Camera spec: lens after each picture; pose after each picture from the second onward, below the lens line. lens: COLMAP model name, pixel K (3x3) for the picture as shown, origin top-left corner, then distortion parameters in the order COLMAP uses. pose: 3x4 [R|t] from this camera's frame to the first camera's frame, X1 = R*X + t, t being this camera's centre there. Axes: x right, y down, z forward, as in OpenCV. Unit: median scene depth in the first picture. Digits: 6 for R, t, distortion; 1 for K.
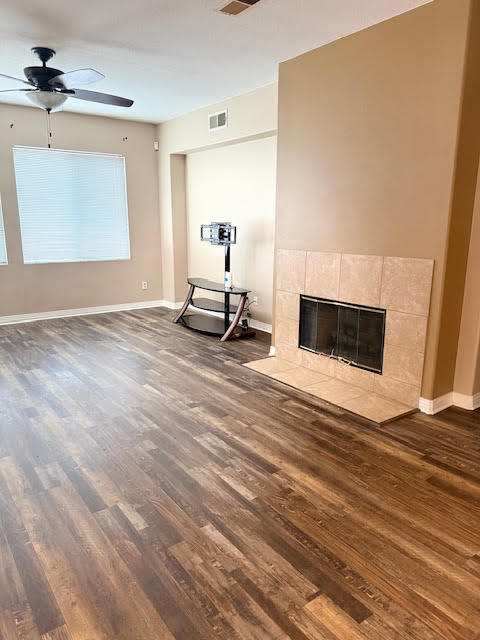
lens RADIAL K [[453.4, 0, 243.7], [0, 453.4, 325.3], [0, 0, 1]] dist [0.069564, -0.038272]
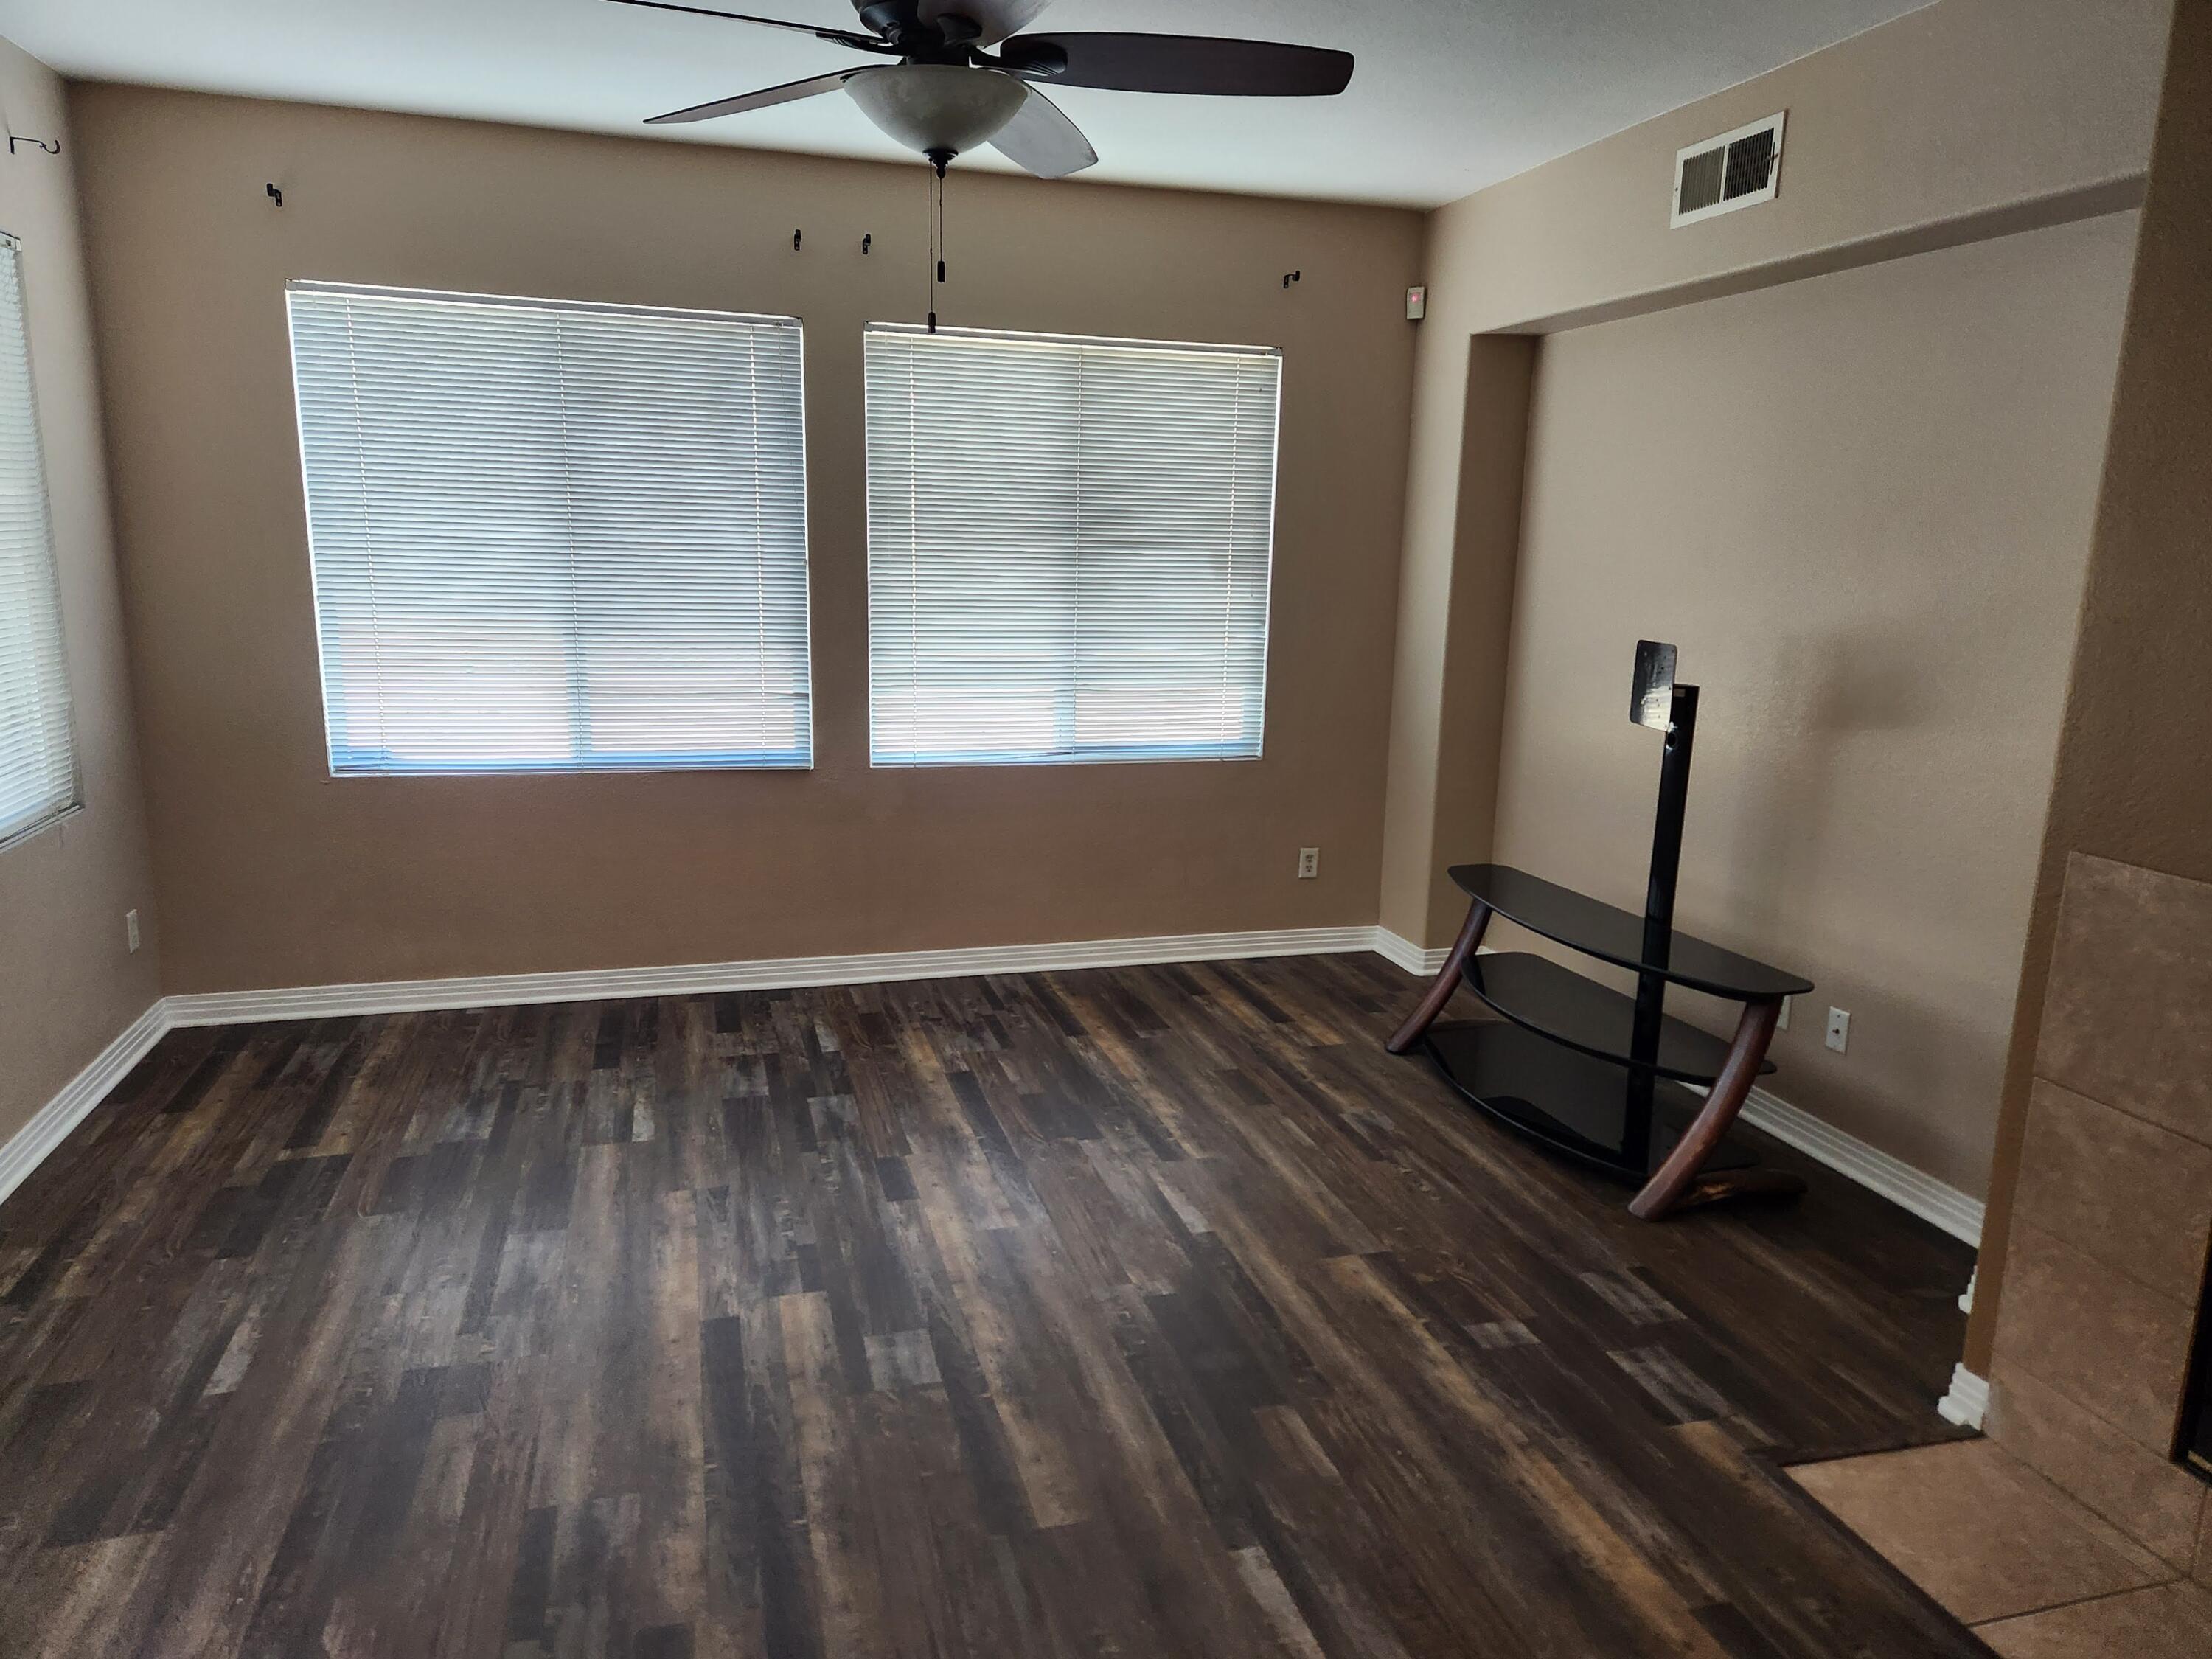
lens RADIAL K [[1465.4, 0, 1112.6], [0, 1465.4, 847.9], [0, 0, 1]] dist [0.039815, -0.008986]
pose [[0.936583, 0.090242, -0.338627, -0.078046], [-0.097724, 0.995201, -0.005074, -0.132943], [0.336544, 0.037844, 0.940907, 0.347572]]
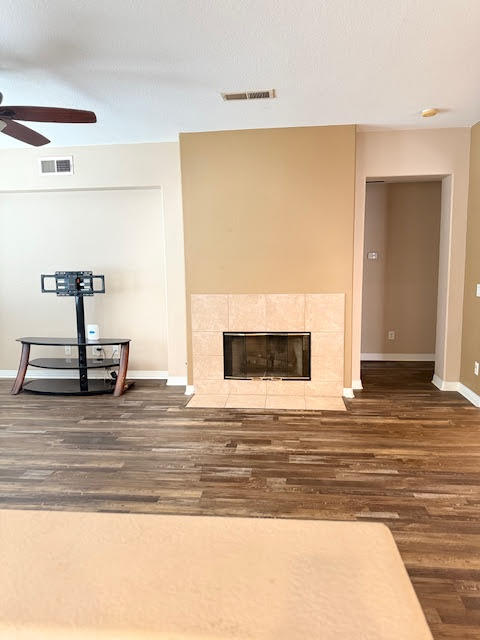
lens RADIAL K [[453.4, 0, 249.7], [0, 453.4, 313.0], [0, 0, 1]] dist [0.069564, -0.038272]
pose [[0.666056, -0.103826, 0.738640, -0.655160], [0.183478, 0.982644, -0.027324, -0.069932], [-0.722984, 0.153724, 0.673546, 0.169433]]
